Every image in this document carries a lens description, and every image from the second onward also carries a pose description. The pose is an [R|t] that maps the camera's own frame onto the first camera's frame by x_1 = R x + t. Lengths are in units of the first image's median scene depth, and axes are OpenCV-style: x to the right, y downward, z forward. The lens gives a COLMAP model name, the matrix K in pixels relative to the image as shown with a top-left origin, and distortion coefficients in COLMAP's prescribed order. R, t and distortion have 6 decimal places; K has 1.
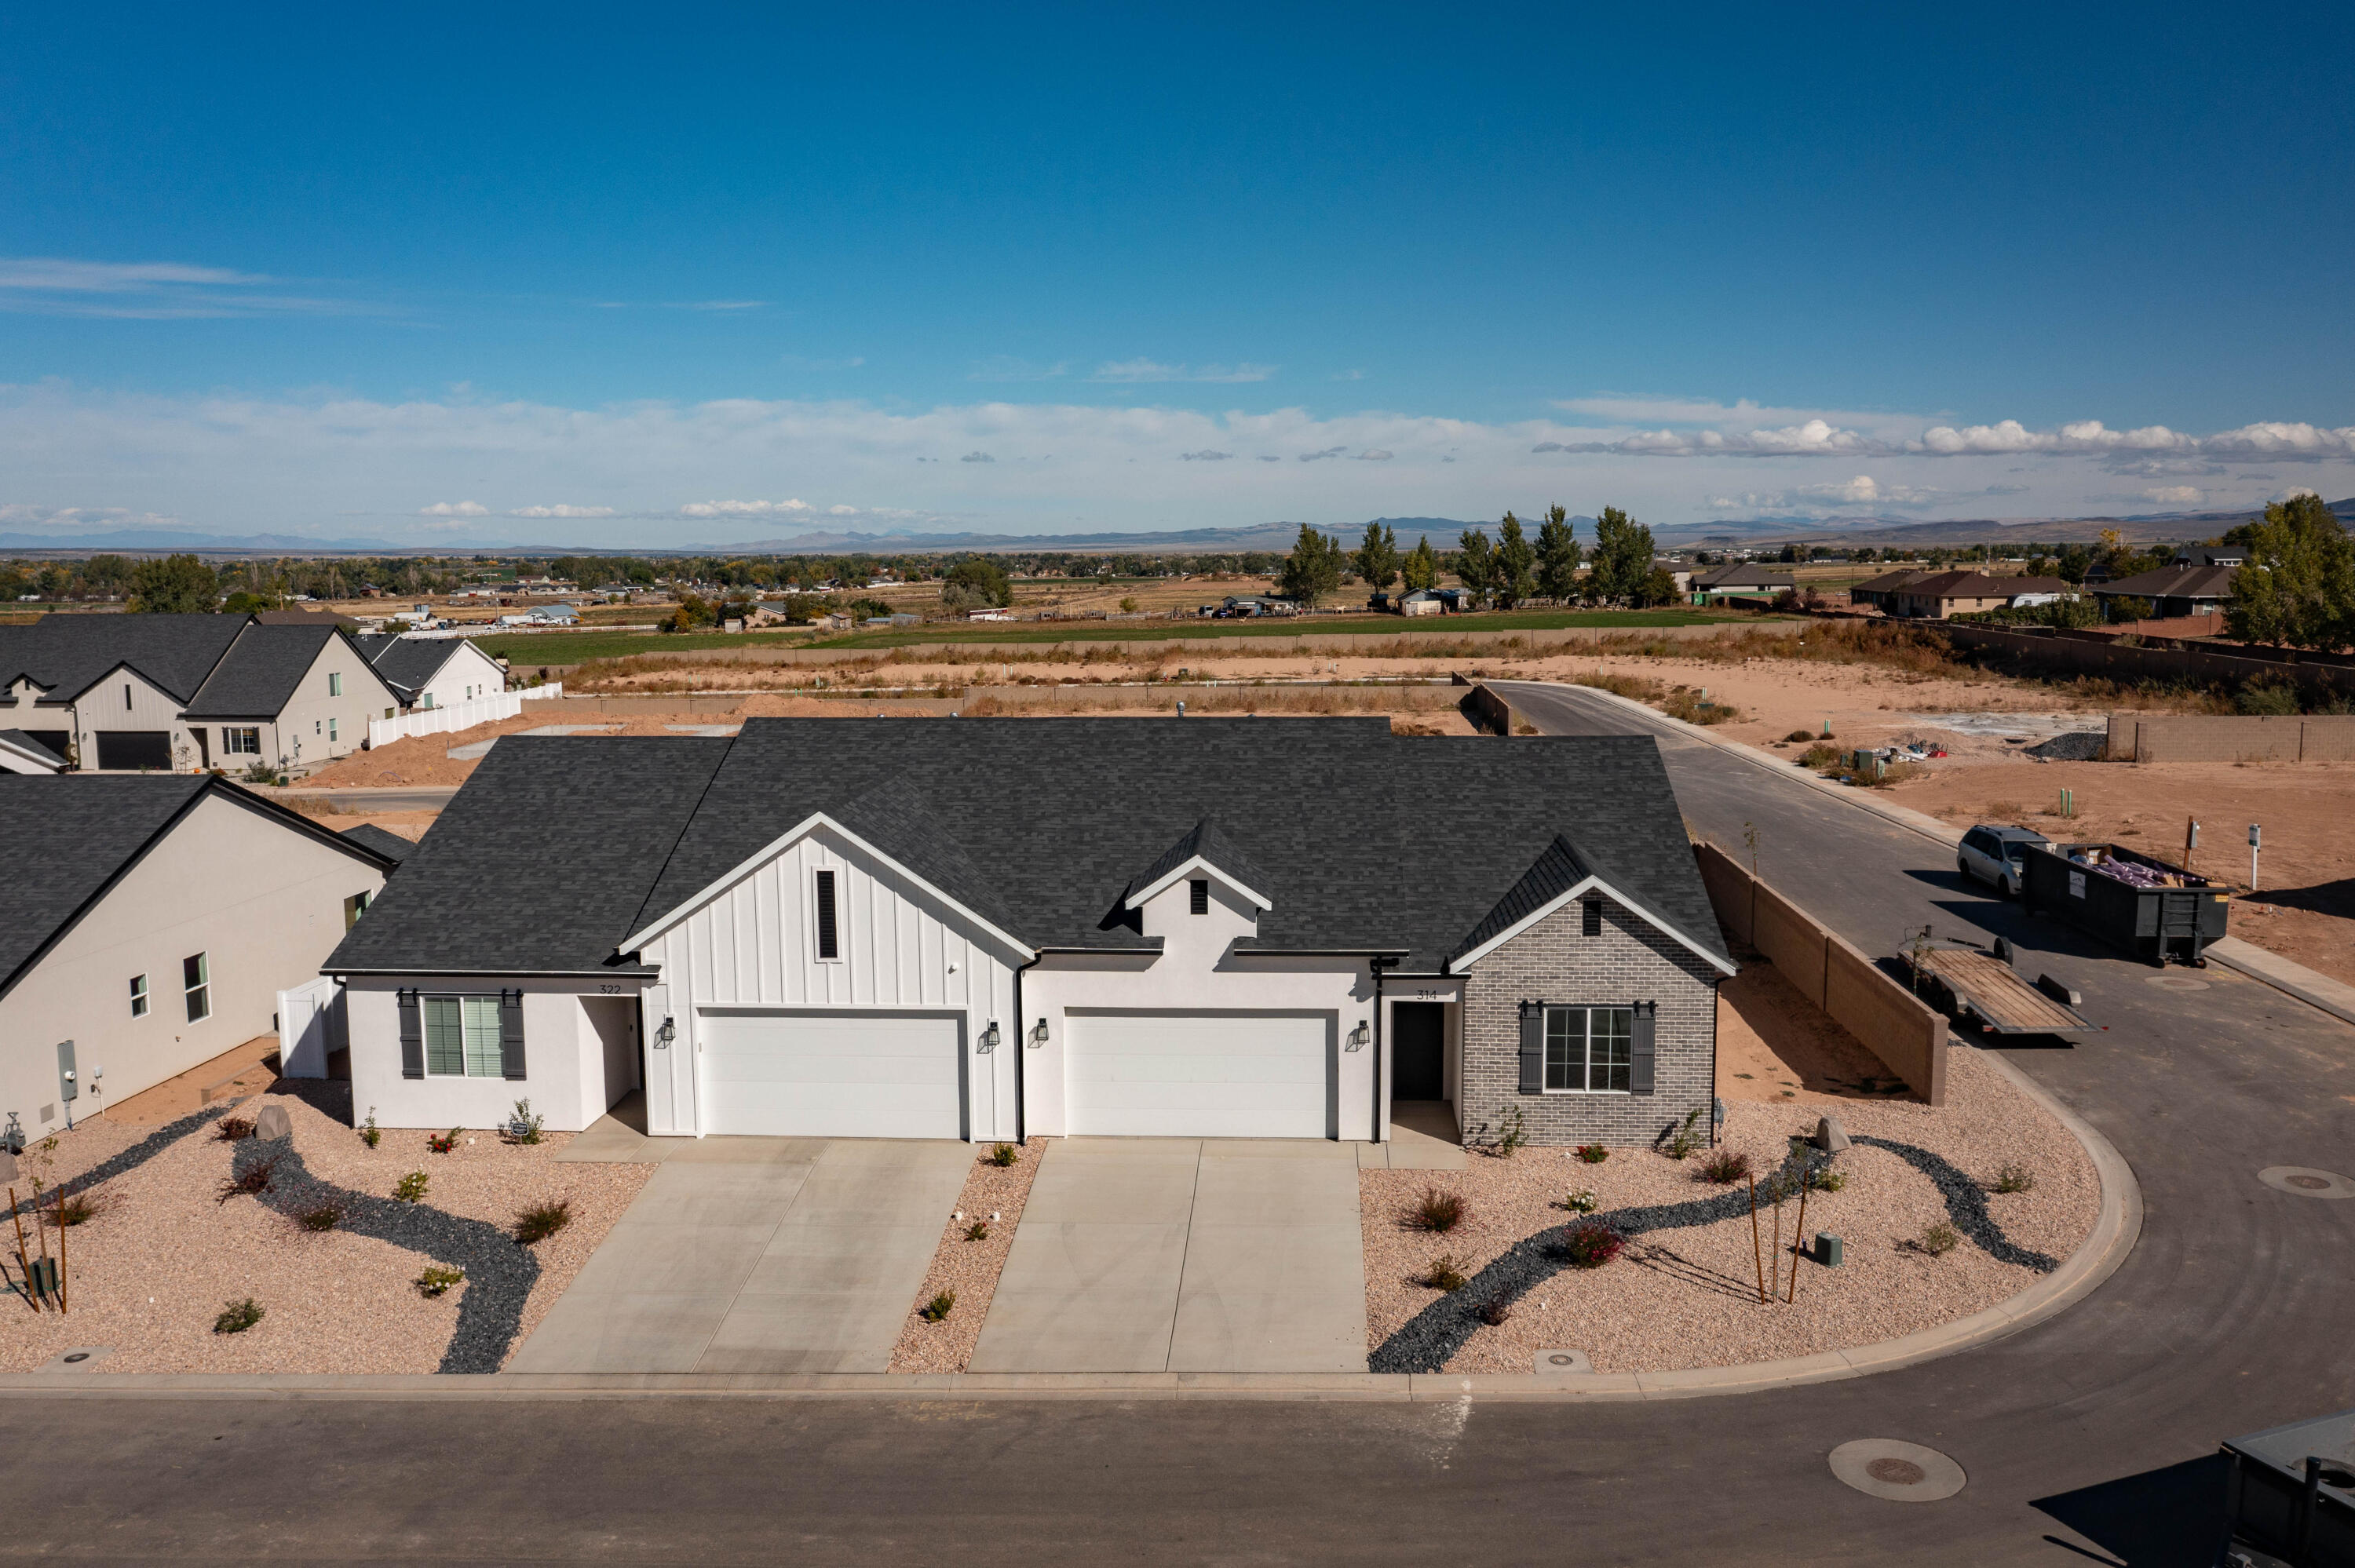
lens RADIAL K [[1861.3, 0, 1199.5], [0, 1861.3, 777.1], [0, 0, 1]] dist [-0.008486, 0.001526]
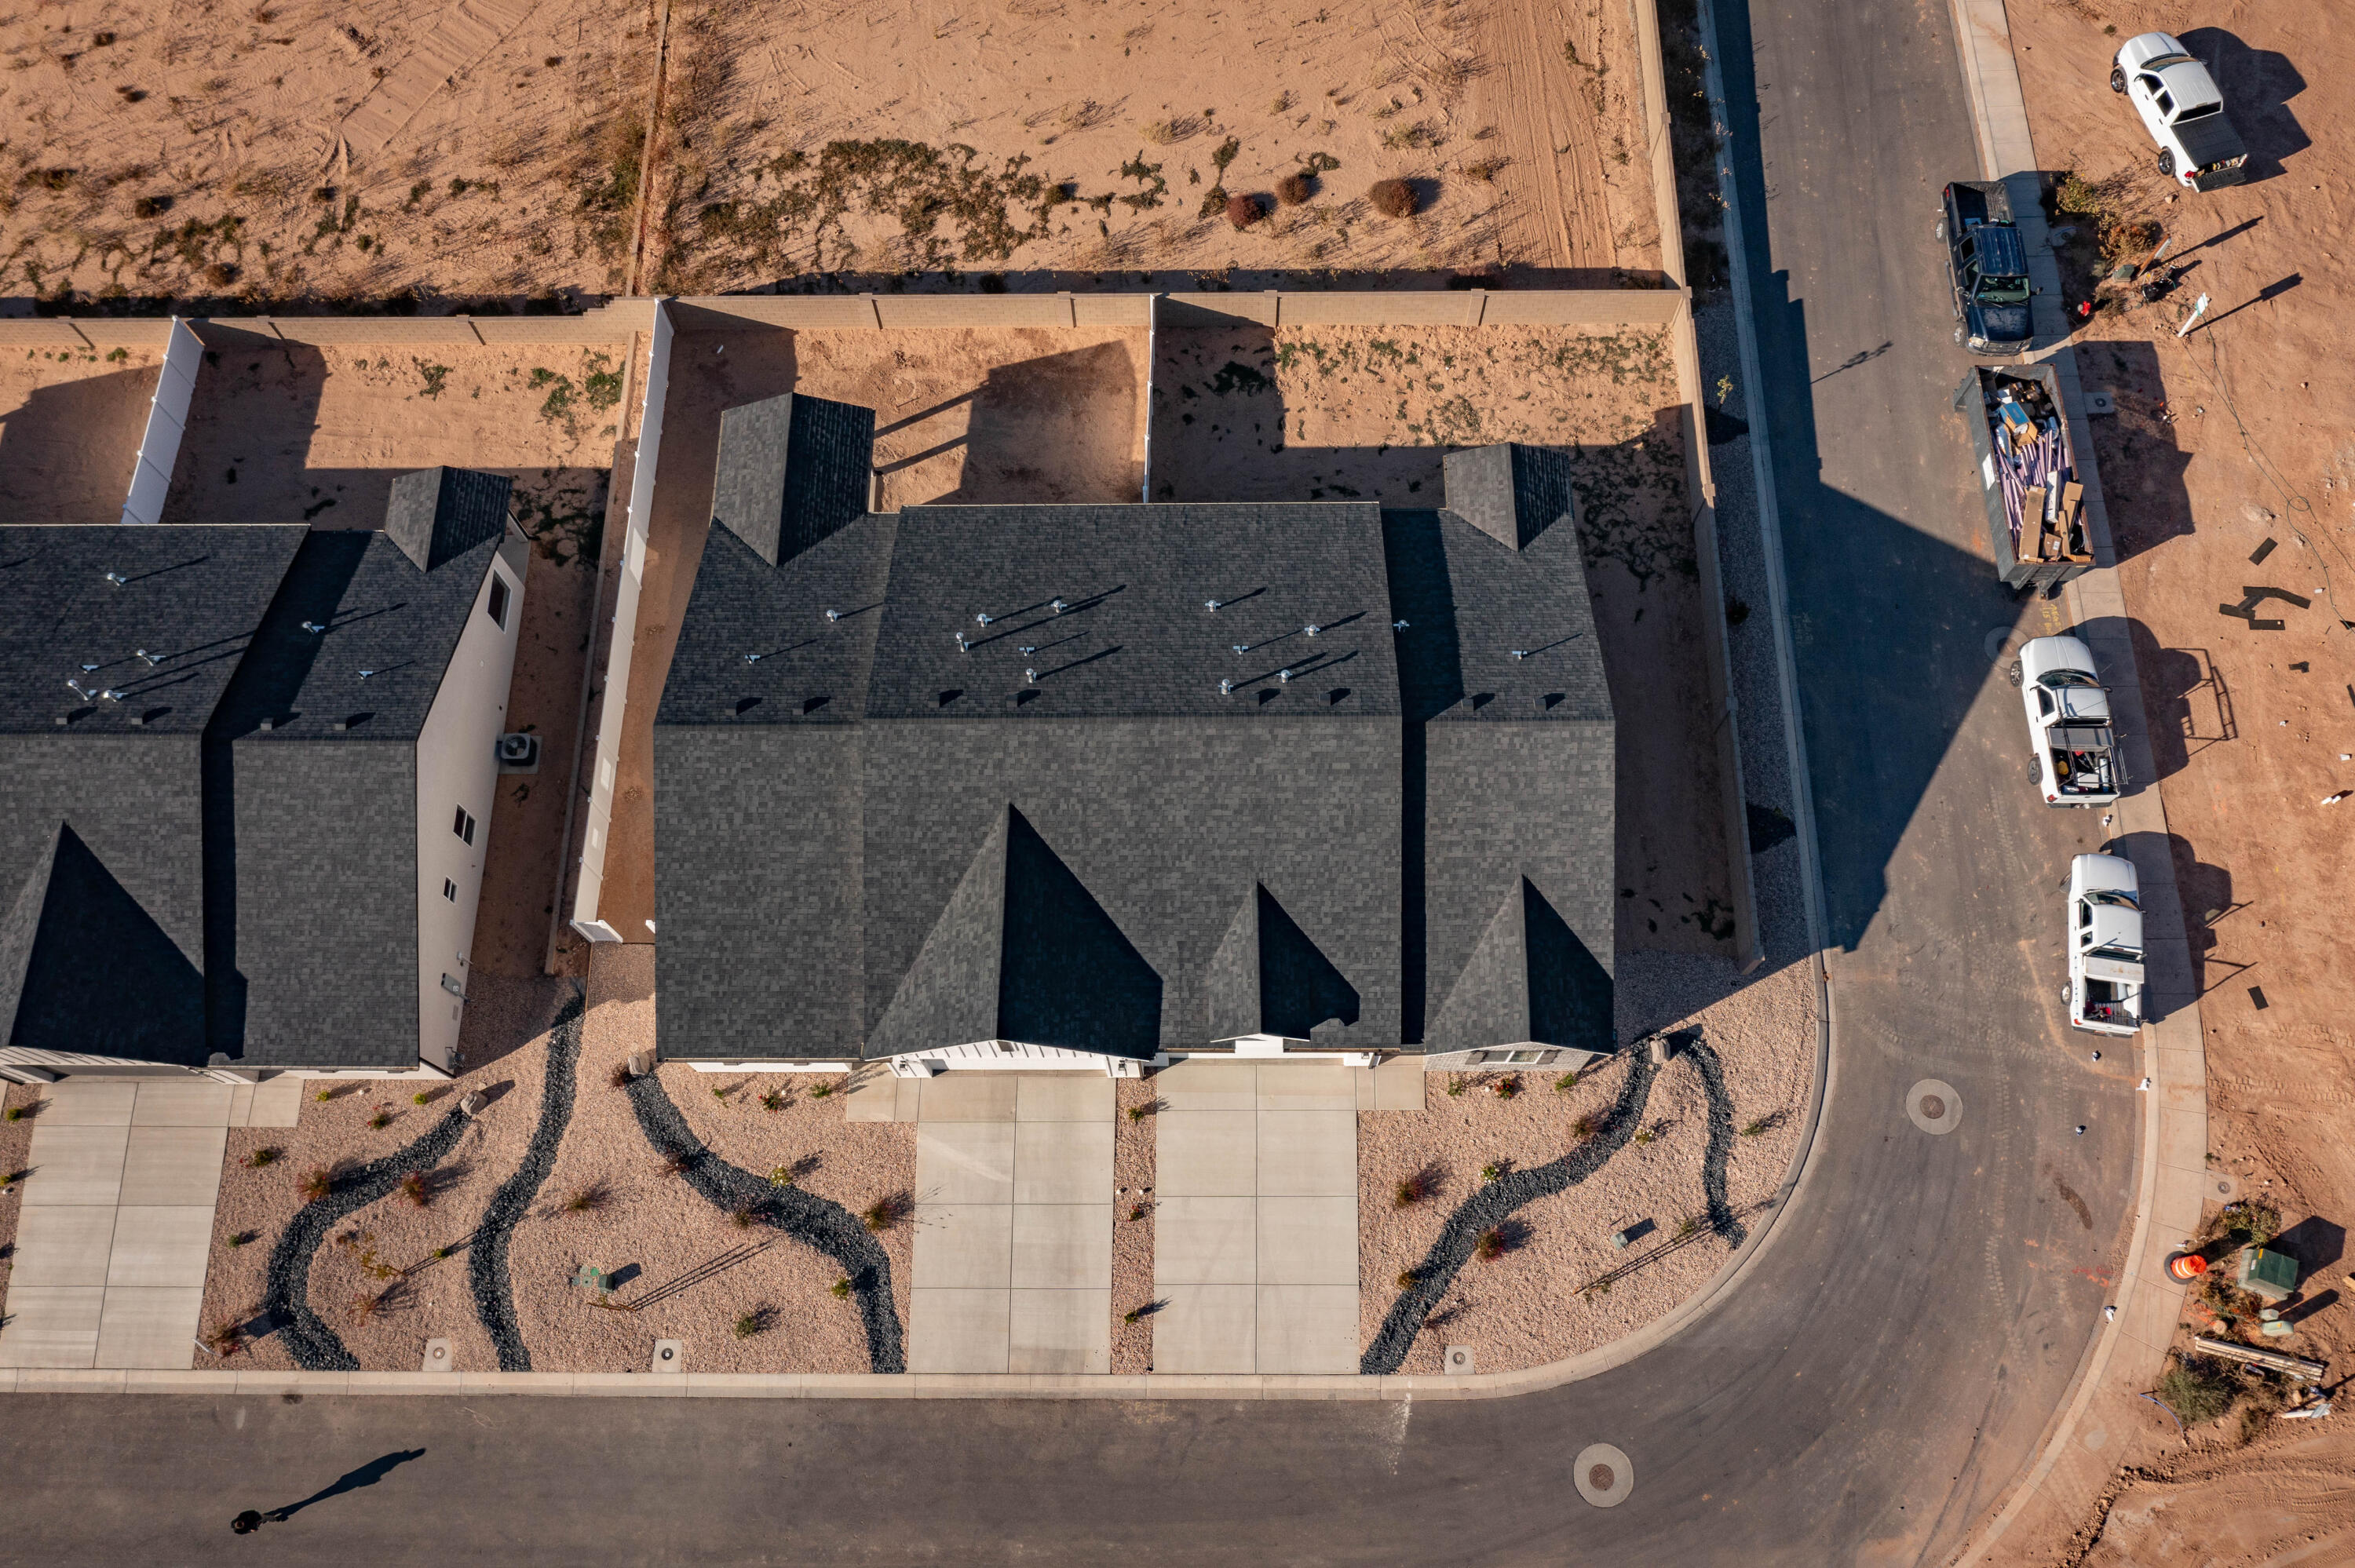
lens RADIAL K [[1849.5, 0, 1177.0], [0, 1849.5, 793.3], [0, 0, 1]] dist [-0.008523, 0.000514]
pose [[0.998597, -0.050947, 0.014467, -0.074874], [0.011206, 0.470238, 0.882468, -1.285102], [-0.051762, -0.881068, 0.470149, 0.483663]]
